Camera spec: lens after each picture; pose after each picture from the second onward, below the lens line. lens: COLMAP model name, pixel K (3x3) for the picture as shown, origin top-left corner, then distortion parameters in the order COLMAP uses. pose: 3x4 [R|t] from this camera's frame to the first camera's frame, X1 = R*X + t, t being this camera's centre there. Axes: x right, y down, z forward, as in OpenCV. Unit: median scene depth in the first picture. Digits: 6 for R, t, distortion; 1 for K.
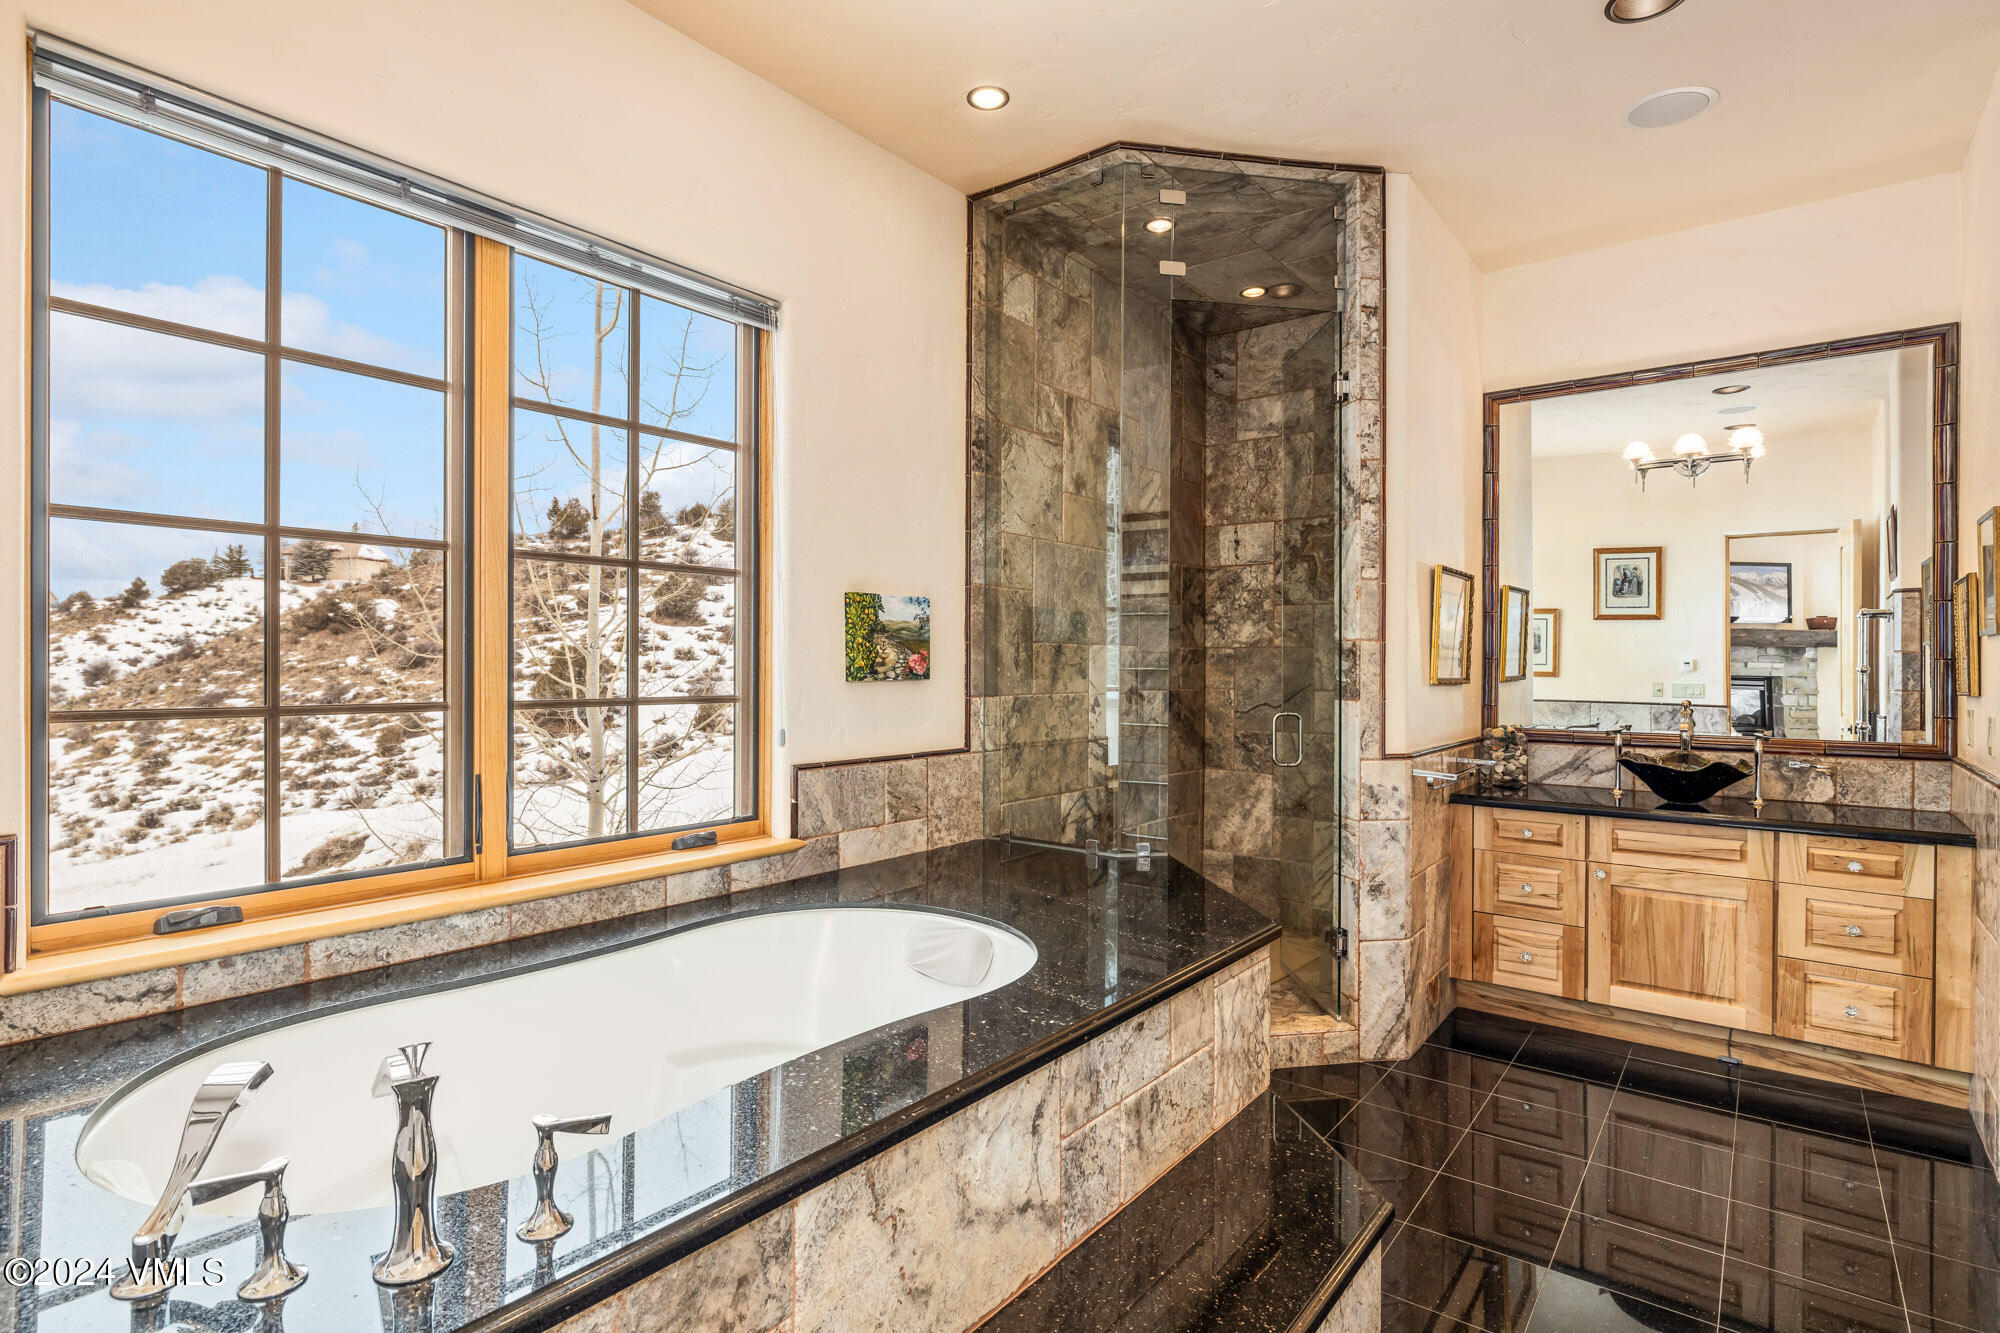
lens RADIAL K [[996.0, 0, 1000.6], [0, 996.0, 661.0], [0, 0, 1]] dist [-0.003132, 0.000291]
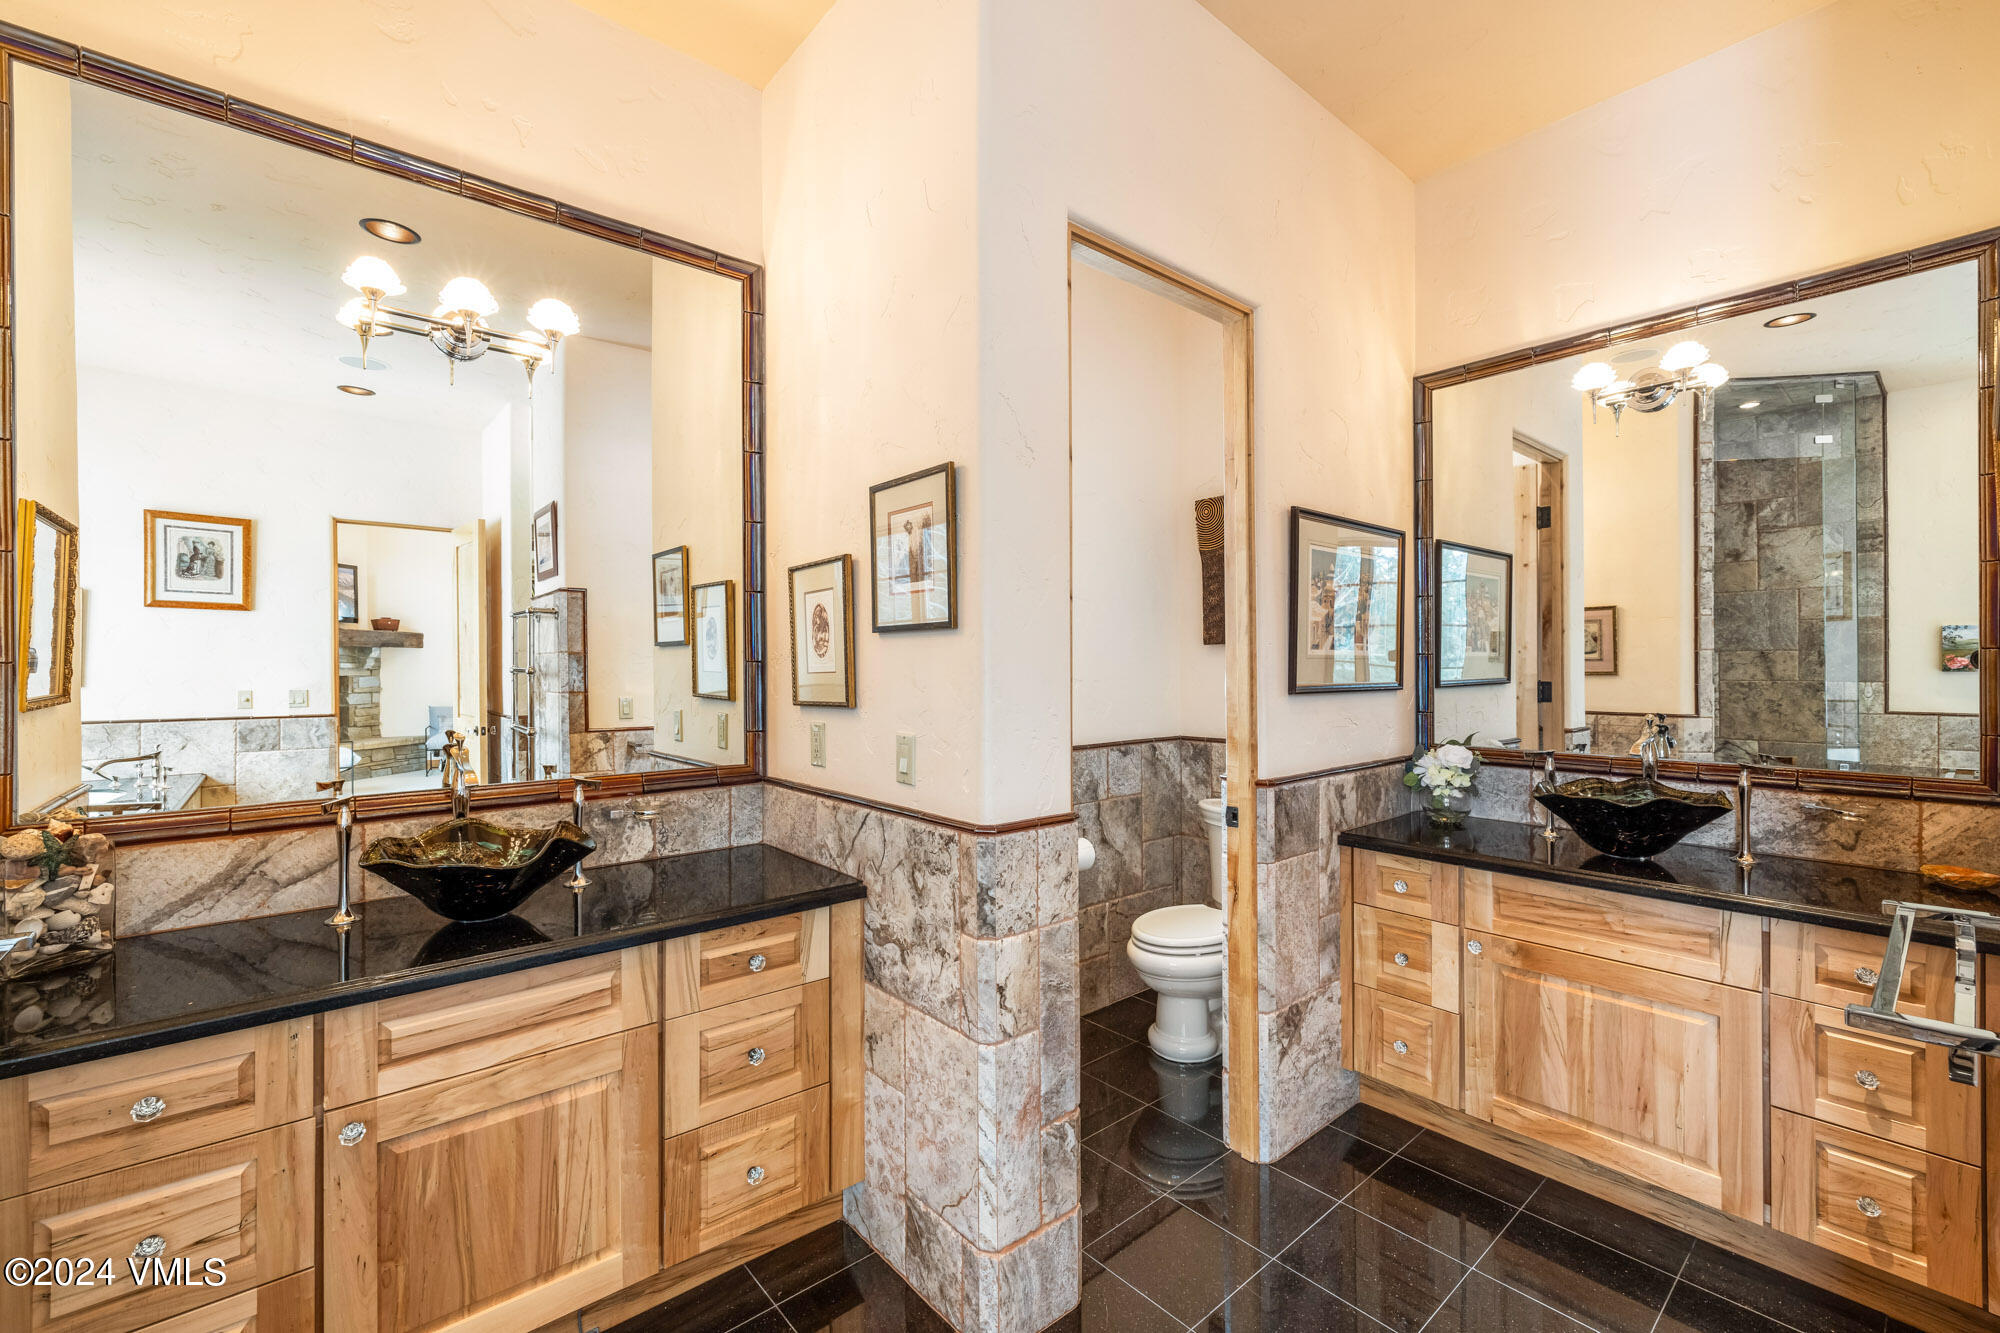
lens RADIAL K [[834.9, 0, 997.4], [0, 834.9, 665.1], [0, 0, 1]] dist [0.002086, 0.000525]
pose [[0.202179, -0.009141, 0.979306, 0.284755], [0.002241, 0.999958, 0.008871, -0.004802], [-0.979346, 0.000401, 0.202191, 0.627574]]
